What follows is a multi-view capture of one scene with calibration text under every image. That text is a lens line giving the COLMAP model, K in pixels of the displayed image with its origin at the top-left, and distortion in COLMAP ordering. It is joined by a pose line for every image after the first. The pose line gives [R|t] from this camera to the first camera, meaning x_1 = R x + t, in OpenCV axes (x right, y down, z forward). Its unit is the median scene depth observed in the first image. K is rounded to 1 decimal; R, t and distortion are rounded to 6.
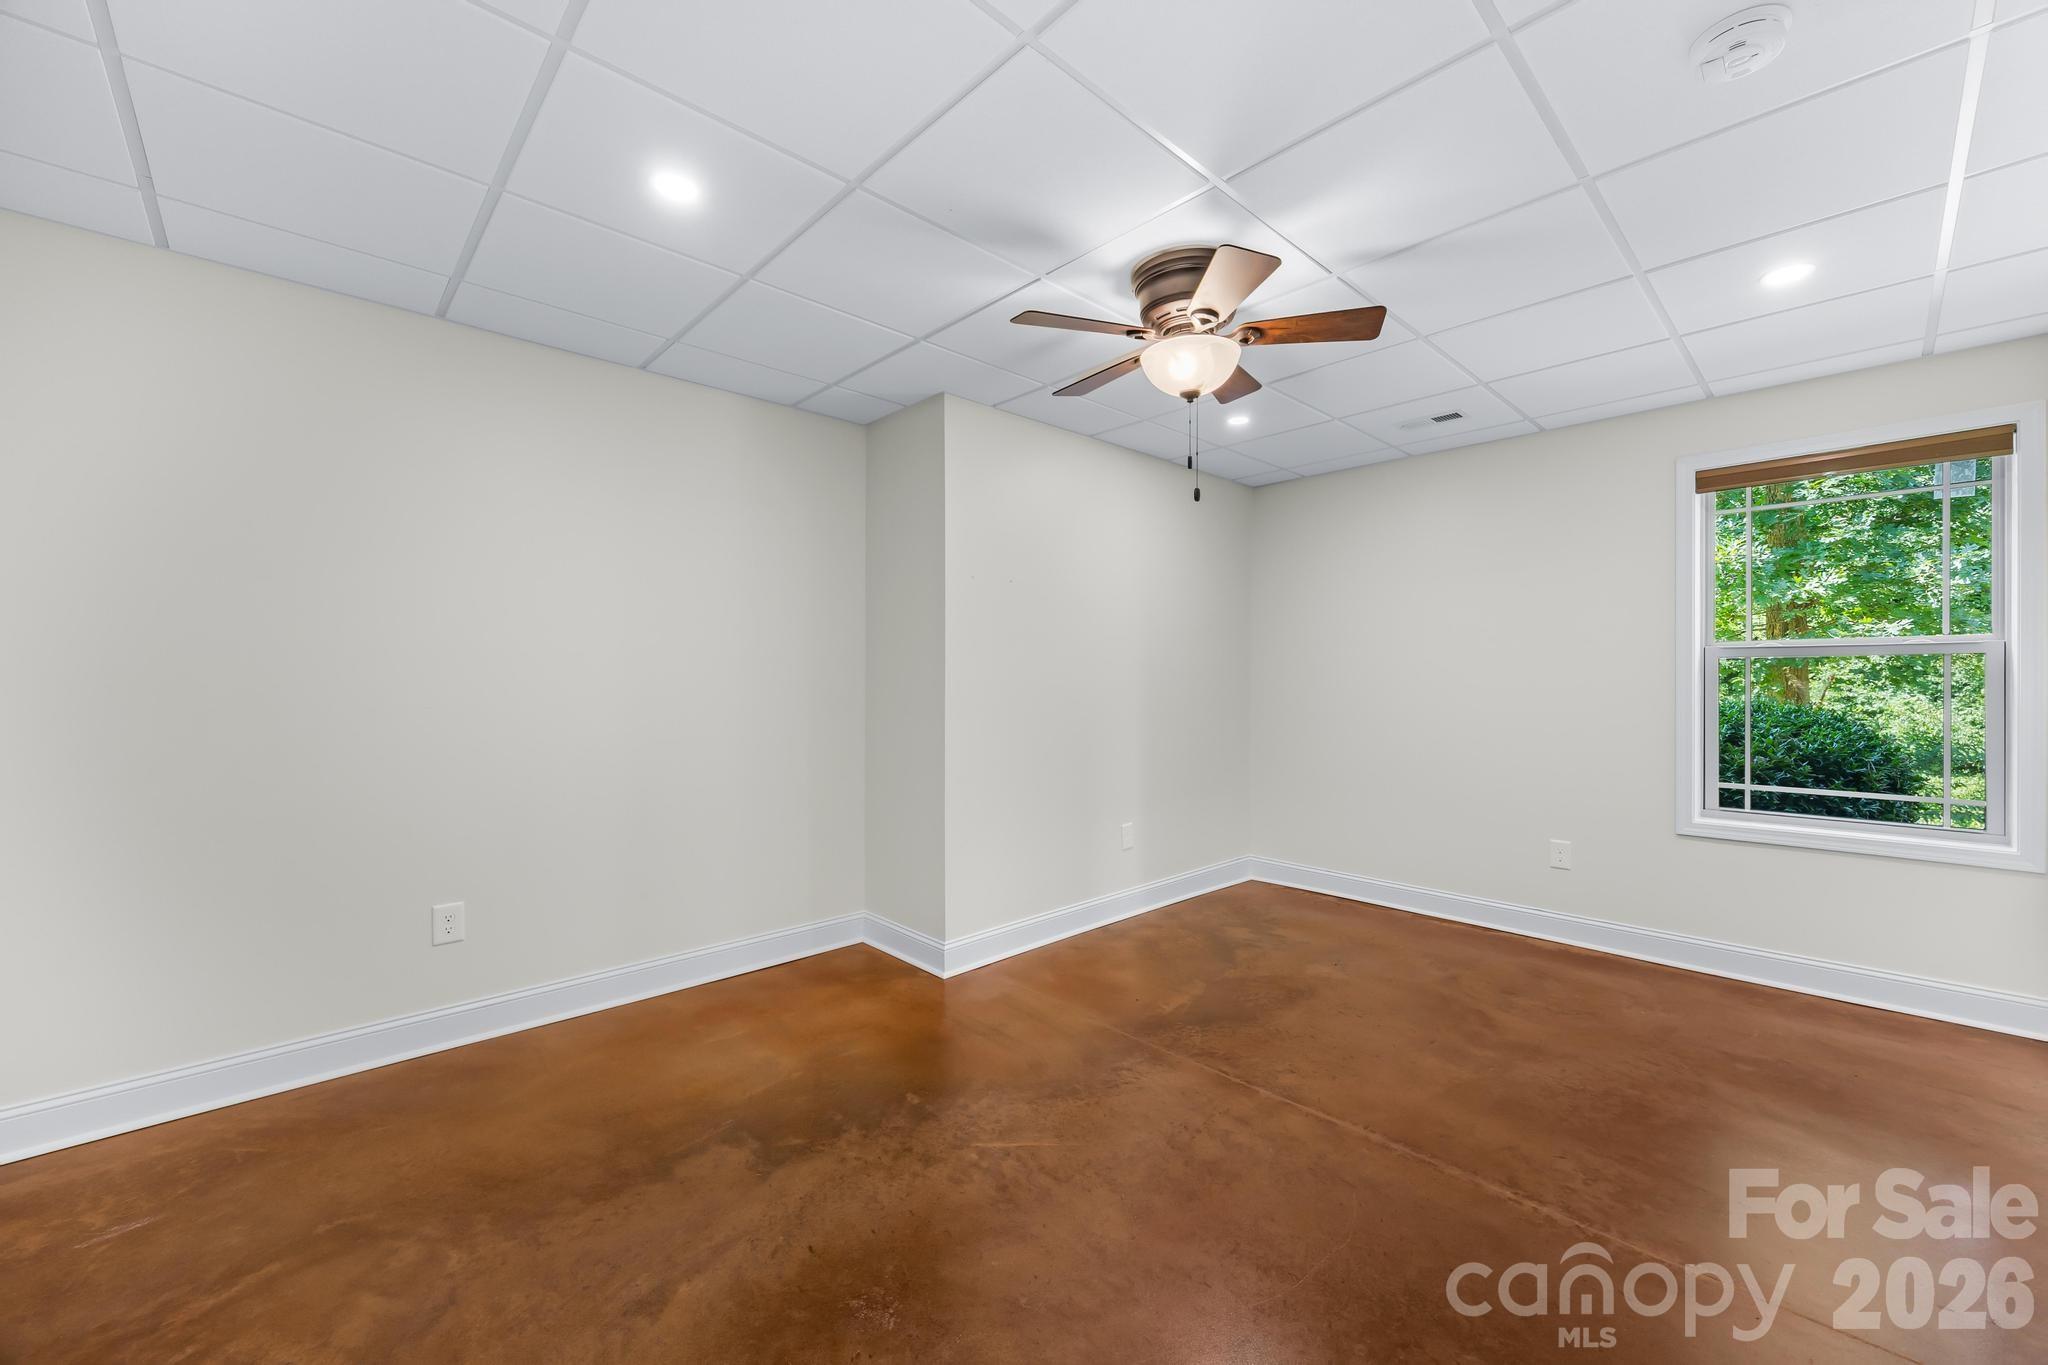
lens RADIAL K [[826.2, 0, 1024.0], [0, 826.2, 682.5], [0, 0, 1]] dist [-0.051230, 0.023724]
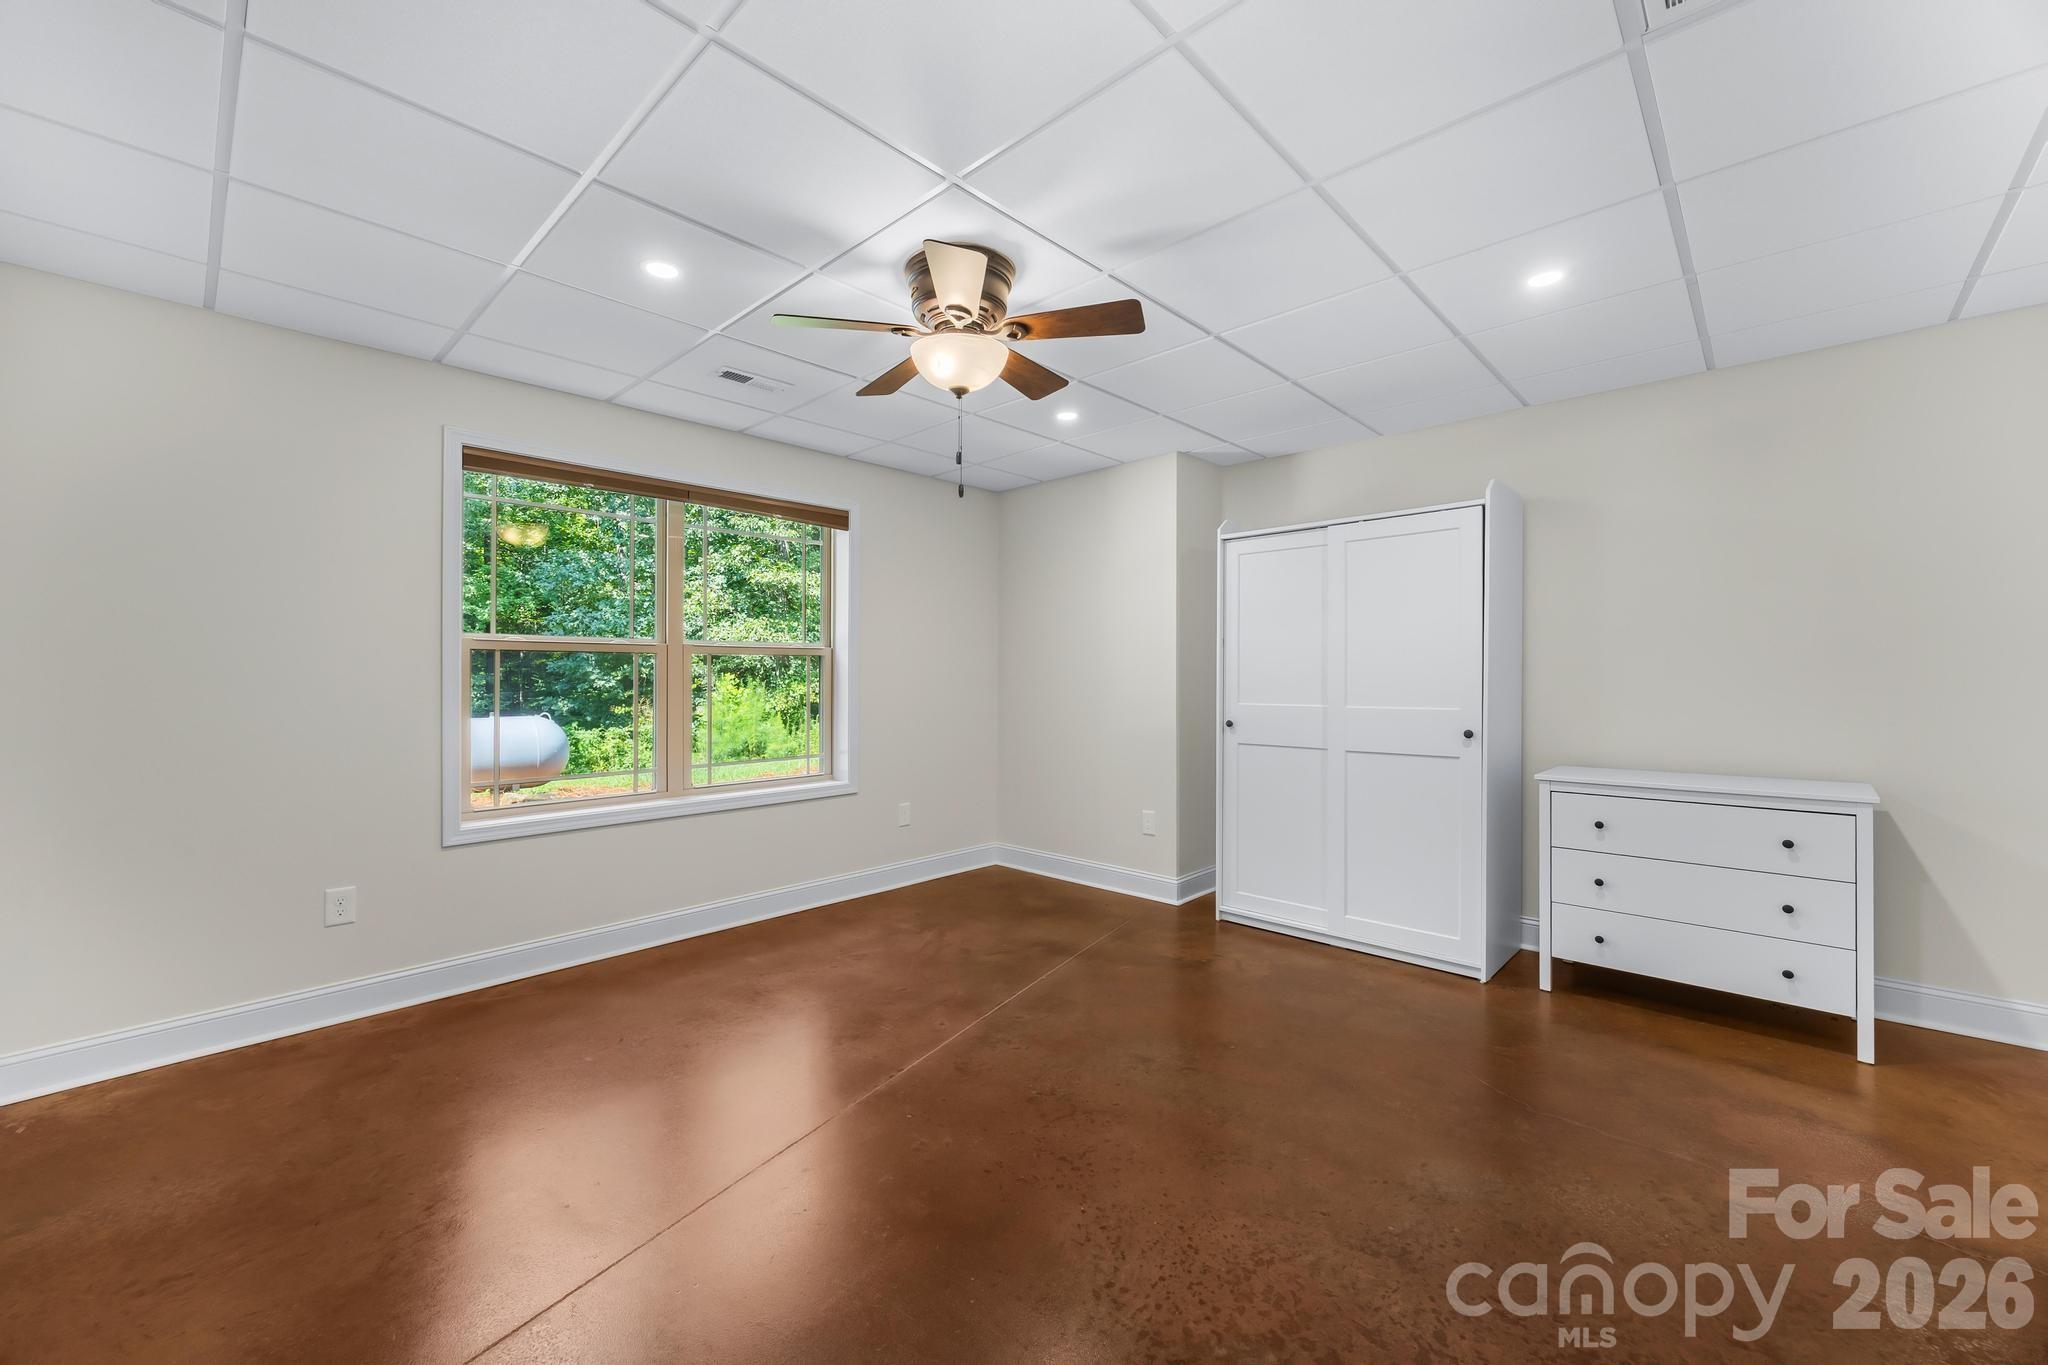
lens RADIAL K [[796.1, 0, 1013.1], [0, 796.1, 668.9], [0, 0, 1]] dist [-0.002078, -0.000071]
pose [[0.999761, 0.003645, -0.021536, 0.291195], [-0.003771, 0.999976, -0.005845, -0.000524], [0.021514, 0.005925, 0.999751, 0.015495]]
